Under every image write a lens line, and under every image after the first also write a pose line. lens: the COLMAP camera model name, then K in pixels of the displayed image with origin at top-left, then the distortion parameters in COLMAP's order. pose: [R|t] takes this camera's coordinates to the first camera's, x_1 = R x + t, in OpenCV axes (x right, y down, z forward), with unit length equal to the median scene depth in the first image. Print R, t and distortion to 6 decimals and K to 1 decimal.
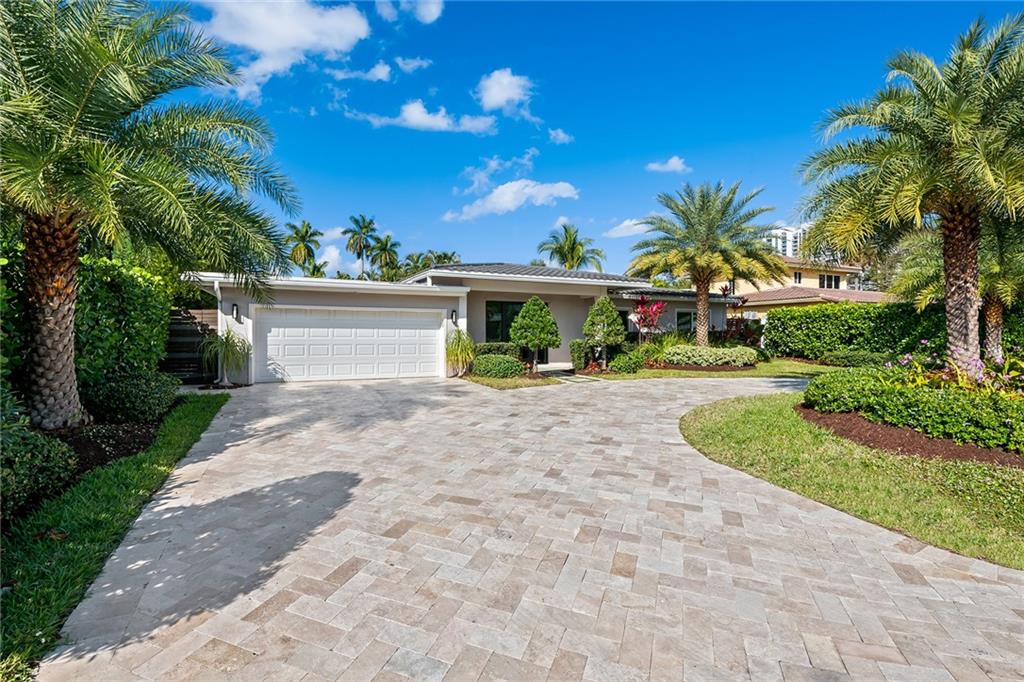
lens RADIAL K [[467.1, 0, 512.0], [0, 467.1, 341.0], [0, 0, 1]] dist [-0.000375, -0.000018]
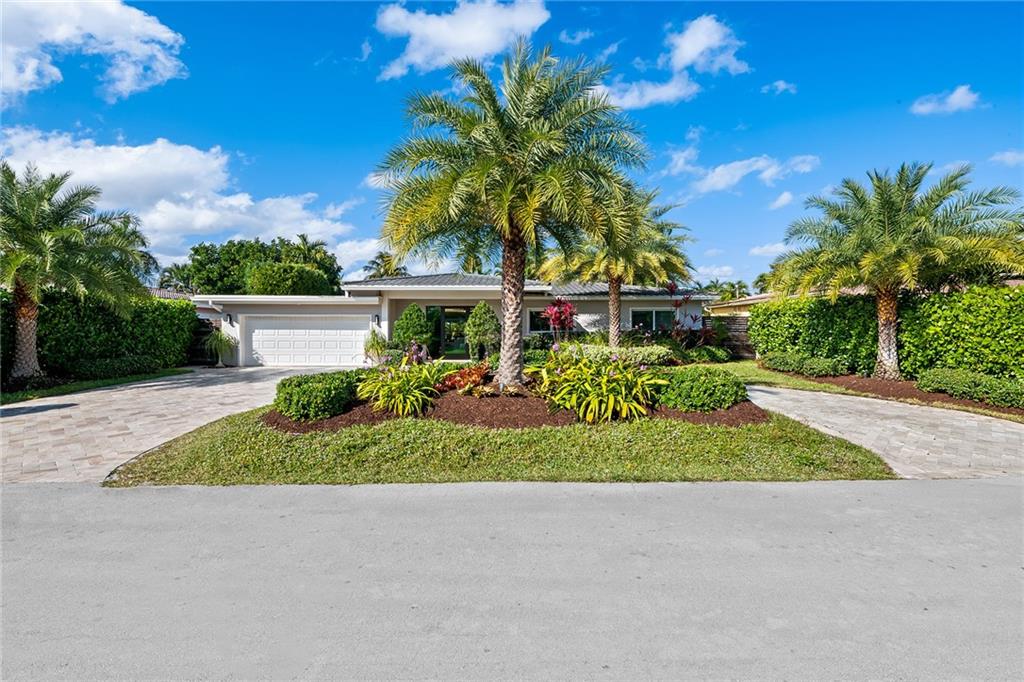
lens RADIAL K [[543.2, 0, 512.0], [0, 543.2, 341.0], [0, 0, 1]] dist [0.002782, 0.000410]
pose [[0.903726, 0.003931, -0.428092, 0.848134], [-0.006585, 0.999967, -0.004720, 0.010561], [0.428060, 0.007084, 0.903723, -0.191949]]
